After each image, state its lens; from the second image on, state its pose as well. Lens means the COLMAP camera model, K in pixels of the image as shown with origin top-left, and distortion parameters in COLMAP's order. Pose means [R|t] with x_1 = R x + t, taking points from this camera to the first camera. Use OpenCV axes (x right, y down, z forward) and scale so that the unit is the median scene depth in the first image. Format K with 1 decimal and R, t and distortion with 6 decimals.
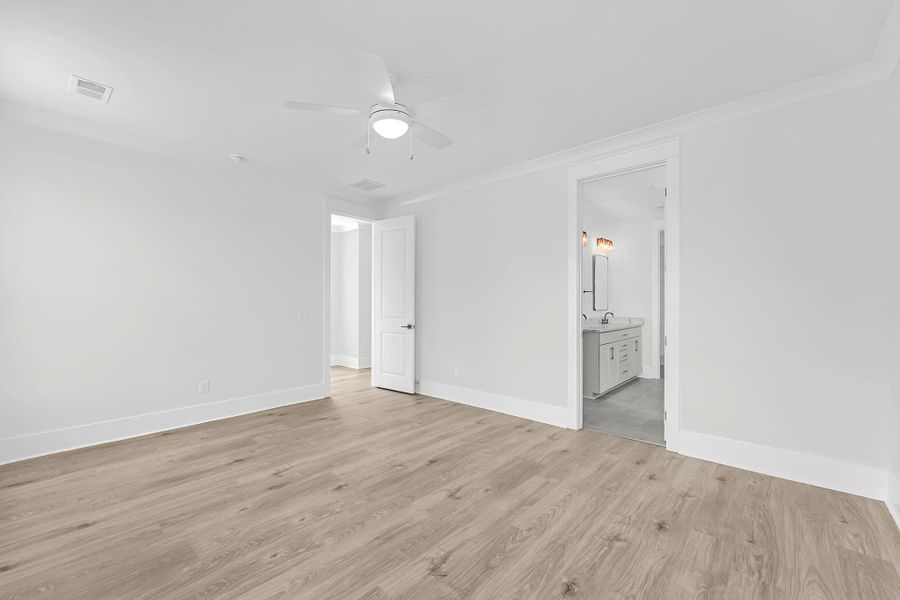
lens RADIAL K [[365.3, 0, 450.1], [0, 365.3, 303.0], [0, 0, 1]] dist [0.001060, -0.000286]
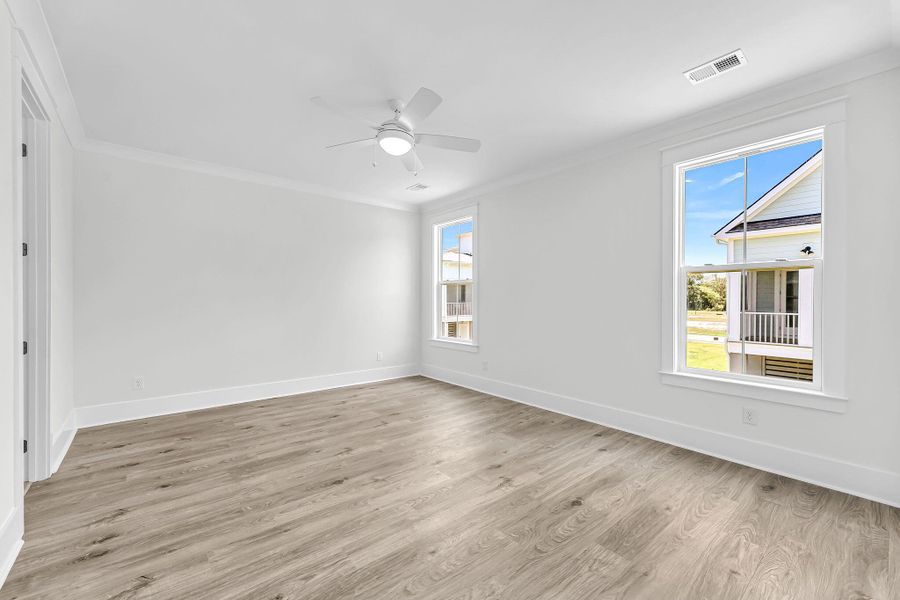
lens RADIAL K [[365.3, 0, 451.6], [0, 365.3, 298.7], [0, 0, 1]] dist [0.001060, -0.000286]
pose [[-0.988974, -0.004393, 0.148026, -0.469795], [-0.005288, 0.999970, -0.005653, 0.009317], [-0.147996, -0.006373, -0.988967, 1.953020]]
